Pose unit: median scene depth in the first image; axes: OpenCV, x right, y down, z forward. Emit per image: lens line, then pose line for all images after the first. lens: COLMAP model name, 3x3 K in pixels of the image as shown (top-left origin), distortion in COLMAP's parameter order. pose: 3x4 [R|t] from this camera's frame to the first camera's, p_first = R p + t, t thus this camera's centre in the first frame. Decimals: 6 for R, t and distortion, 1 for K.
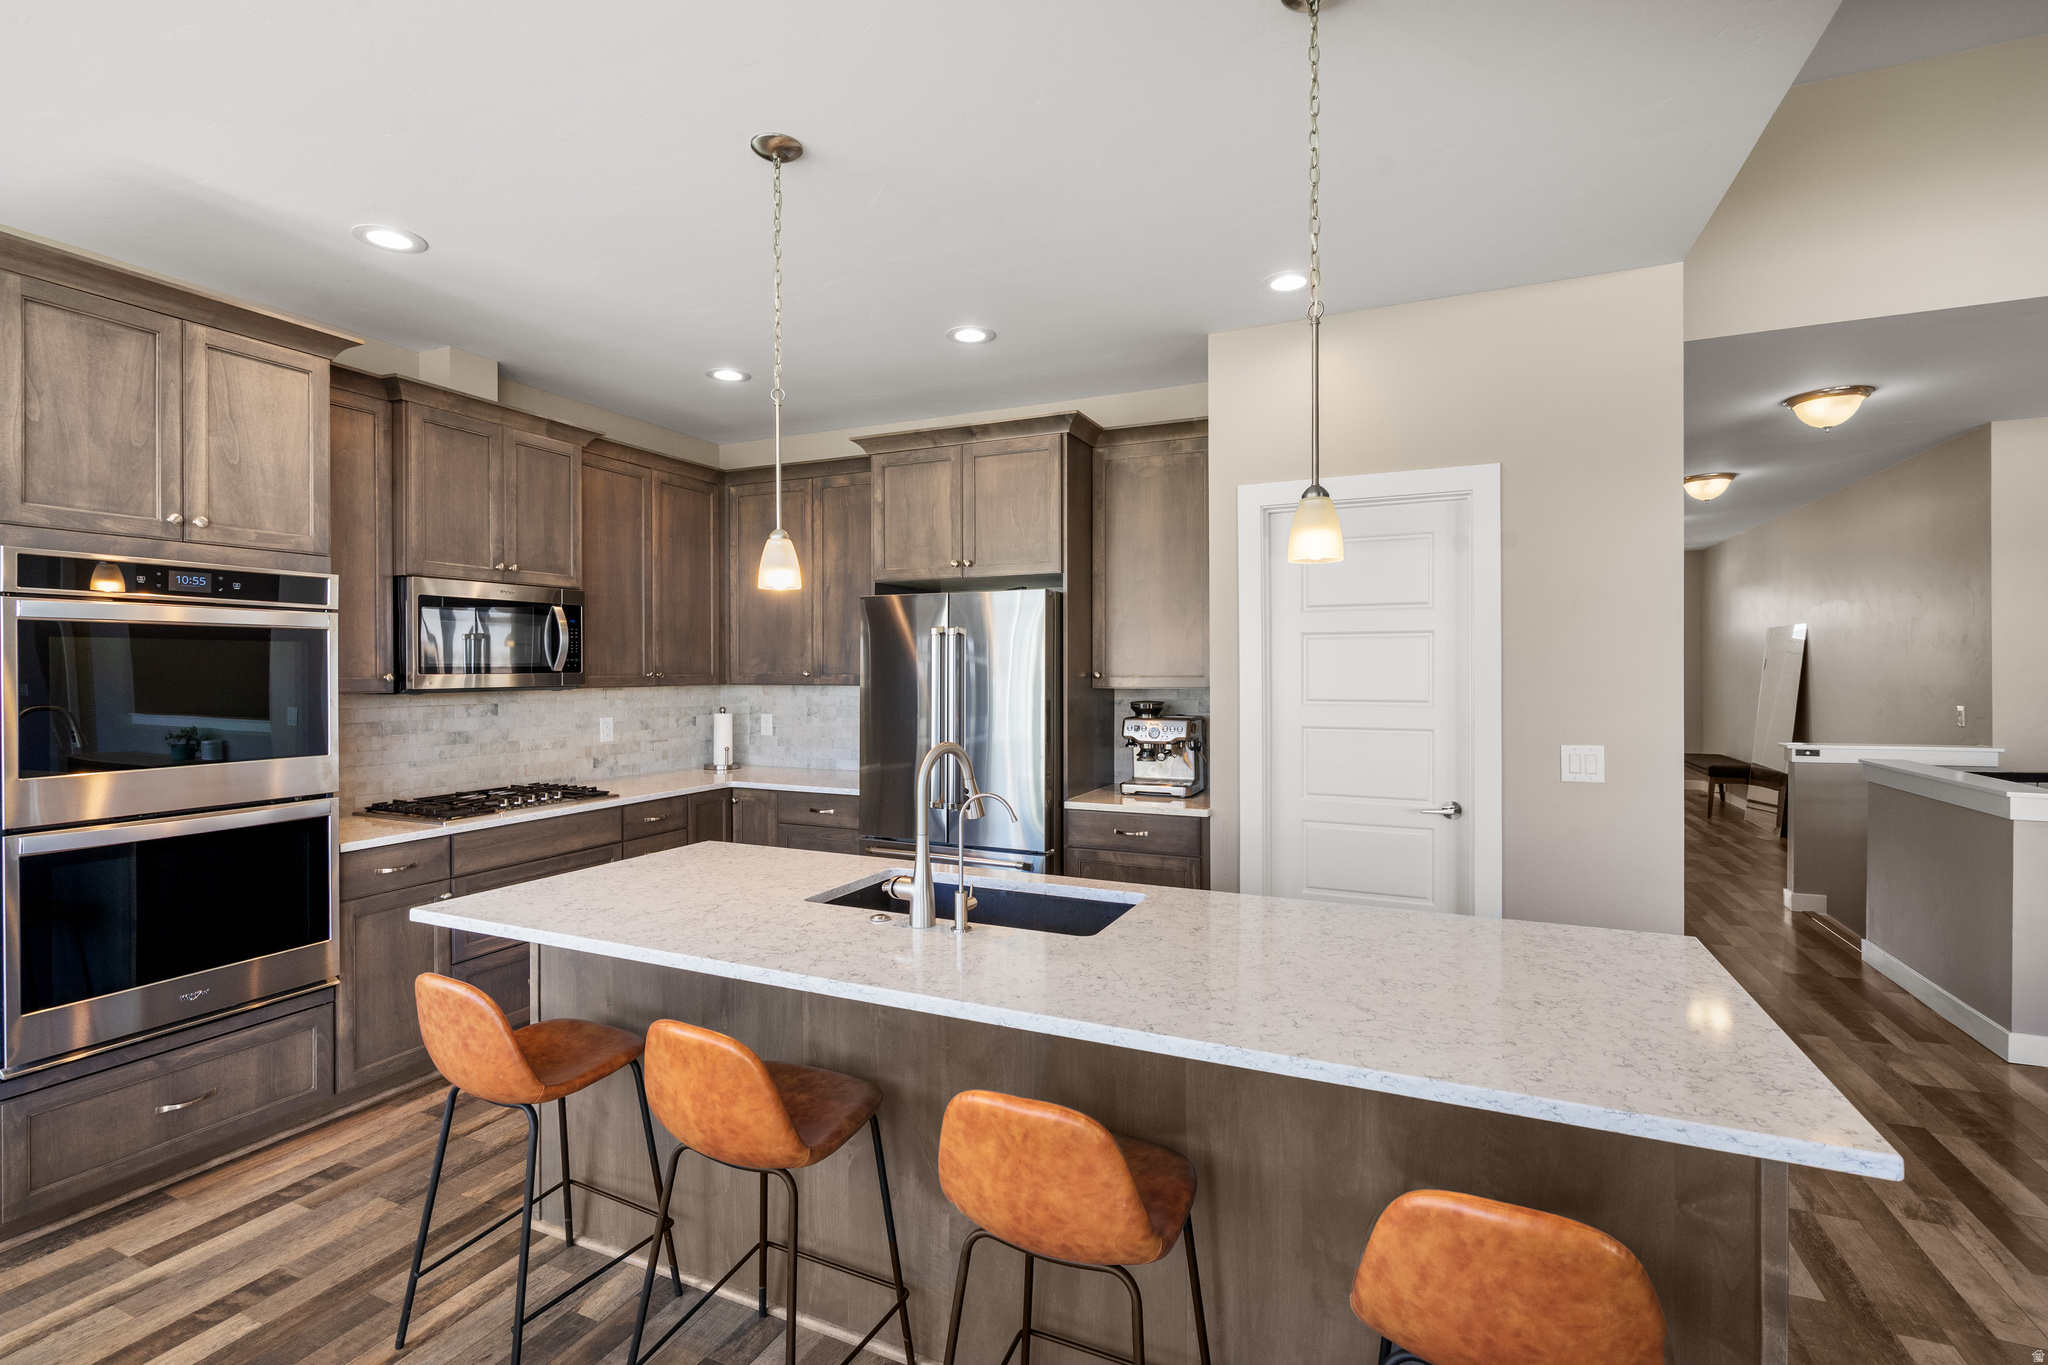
lens RADIAL K [[940.9, 0, 993.7], [0, 940.9, 671.7], [0, 0, 1]] dist [-0.005536, 0.001584]
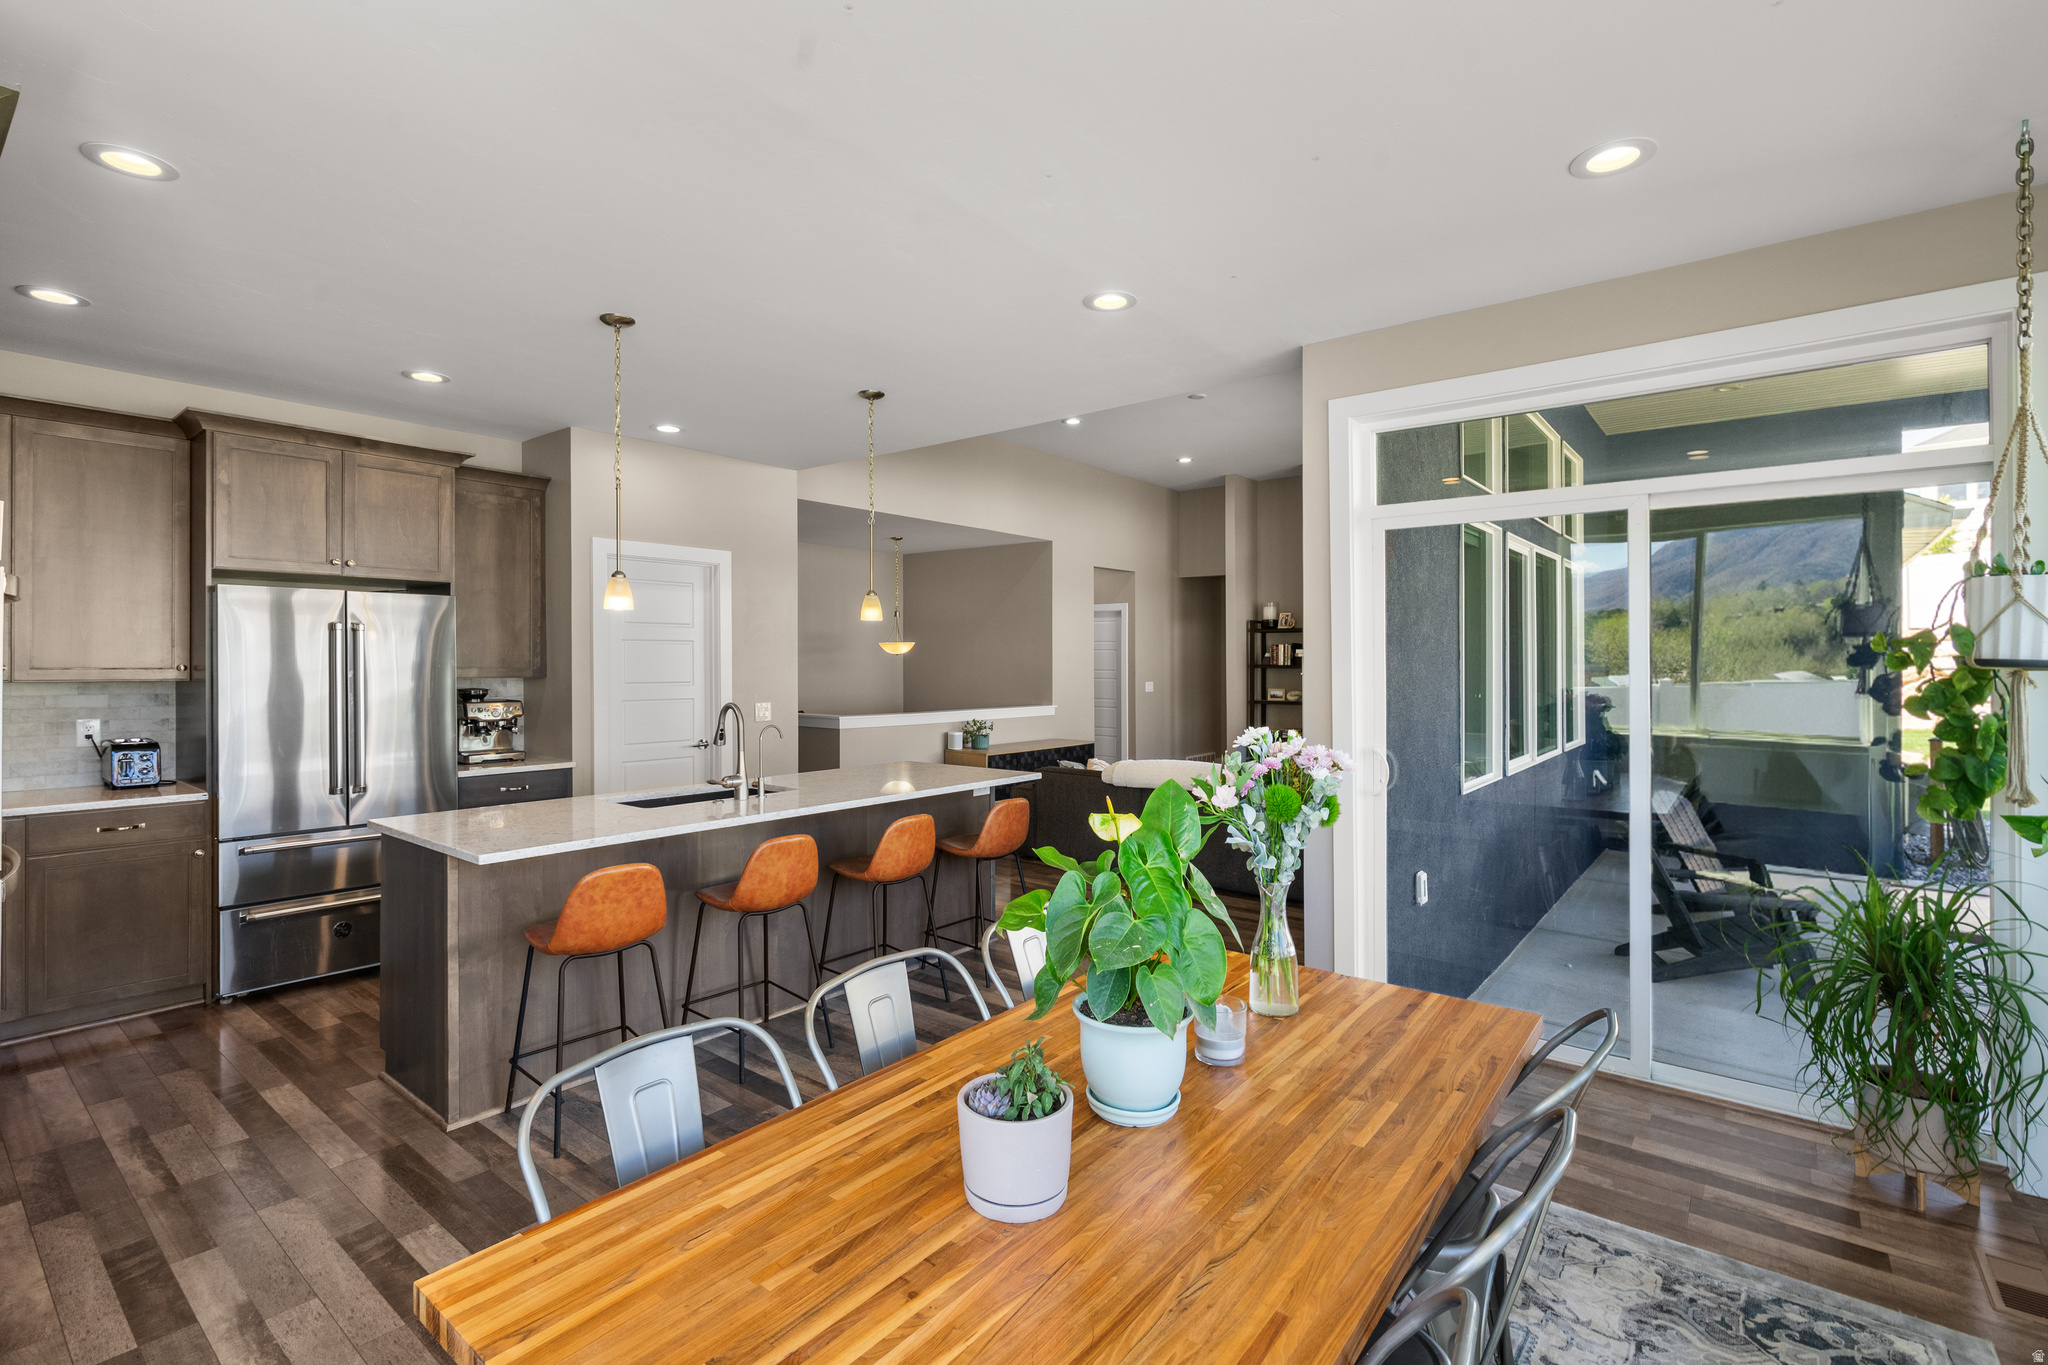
lens RADIAL K [[940.9, 0, 1025.1], [0, 940.9, 660.8], [0, 0, 1]] dist [-0.005536, 0.001584]
pose [[0.235706, 0.005159, 0.971811, -0.987642], [0.003132, 0.999977, -0.006068, 0.004269], [-0.971819, 0.004474, 0.235685, 0.007096]]
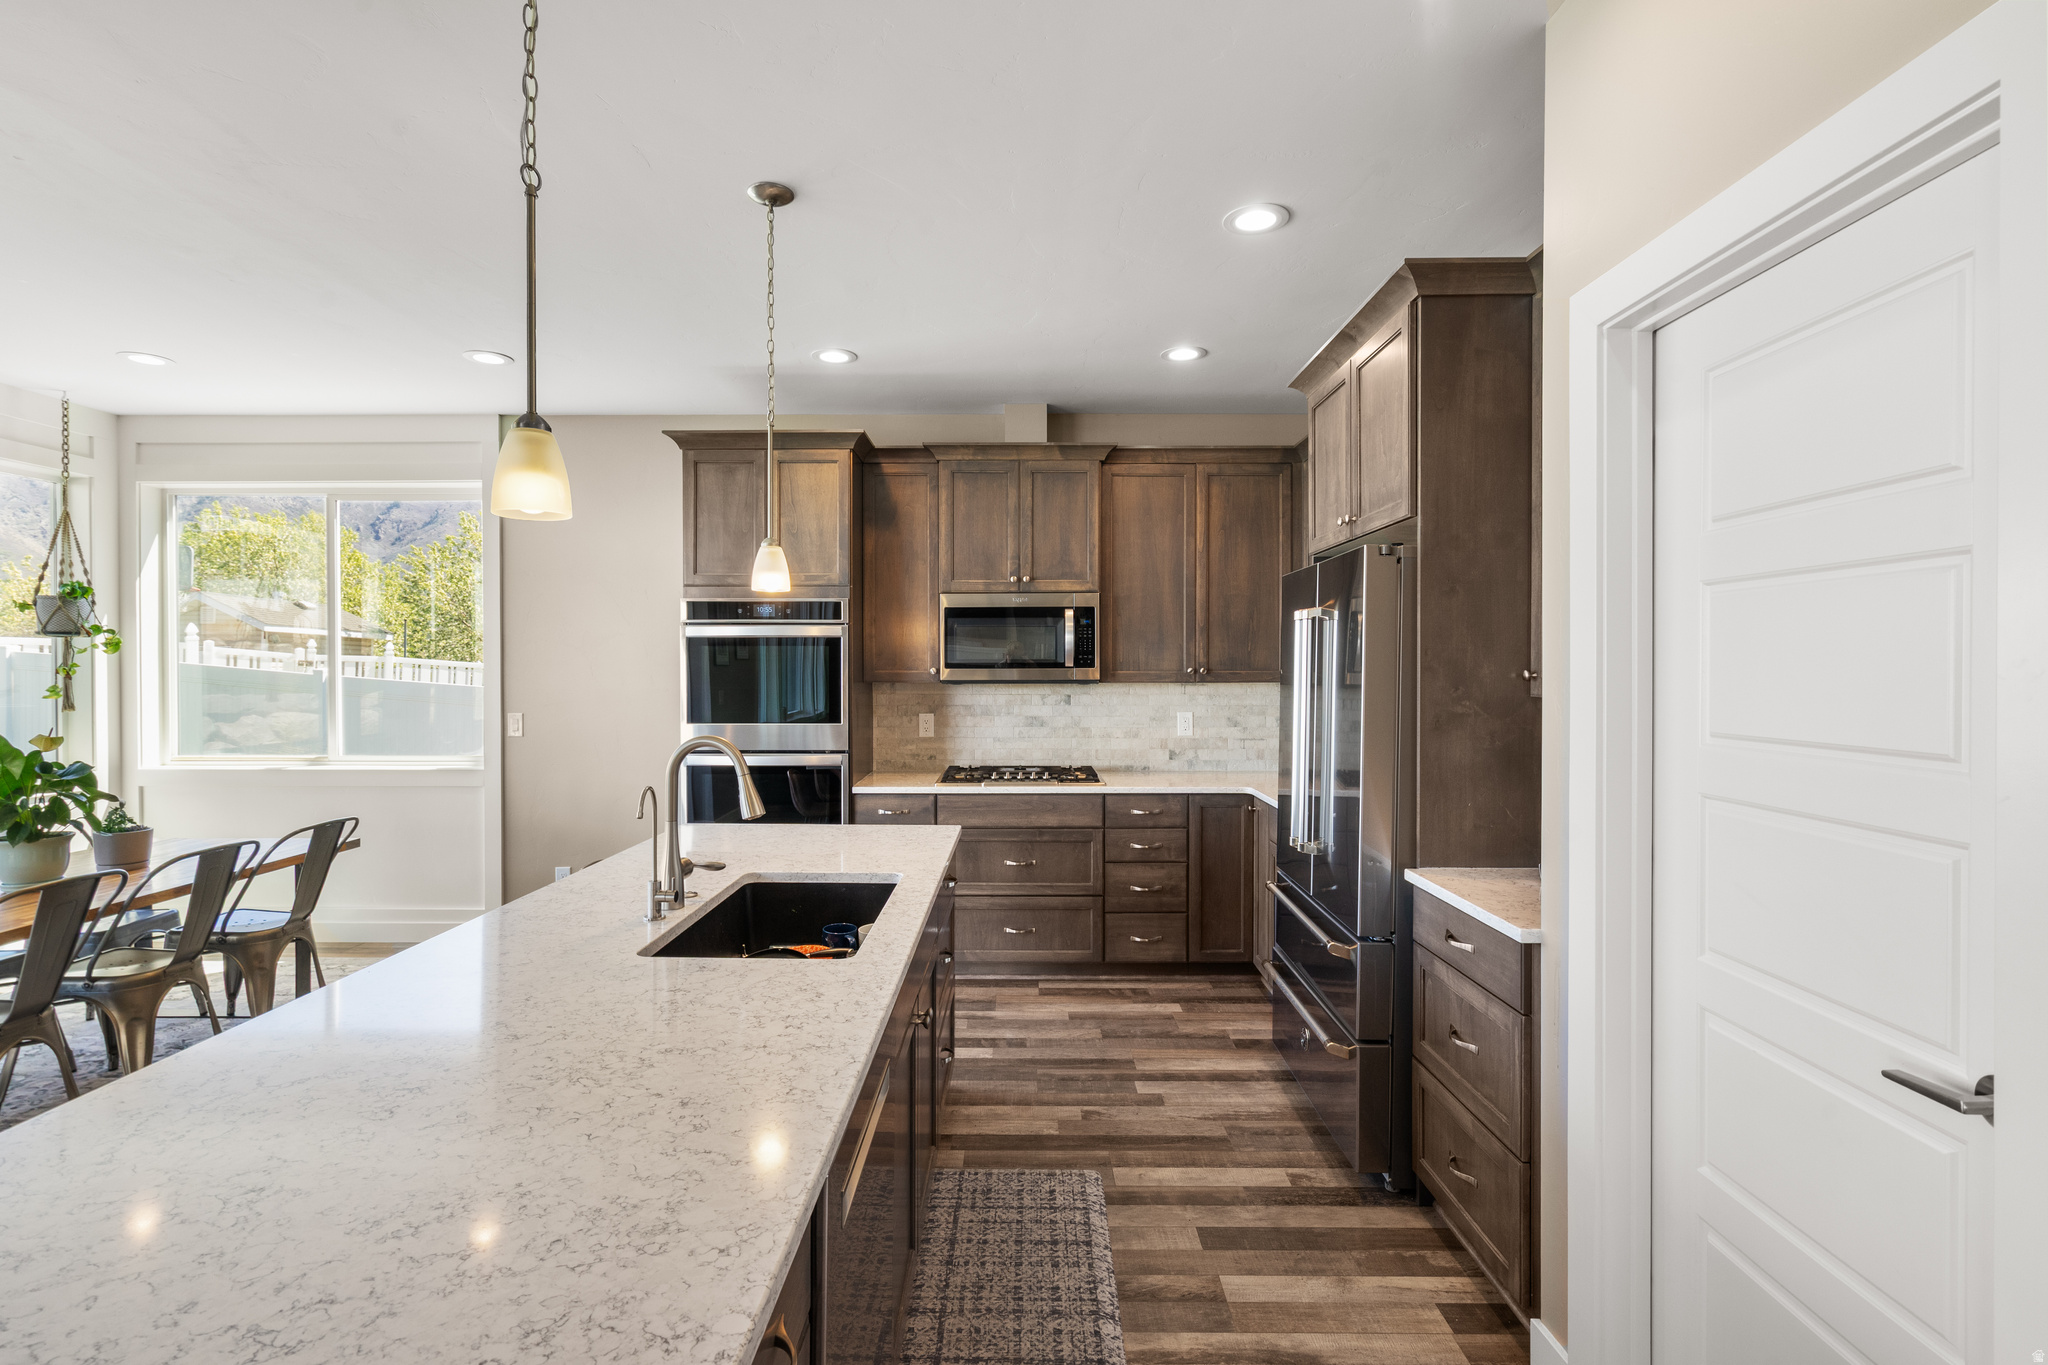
lens RADIAL K [[940.9, 0, 1018.1], [0, 940.9, 680.6], [0, 0, 1]] dist [-0.005536, 0.001584]
pose [[0.417643, 0.015371, -0.908481, 0.589129], [-0.004862, 0.999880, 0.014682, -0.000464], [0.908598, -0.001714, 0.417668, 0.522758]]
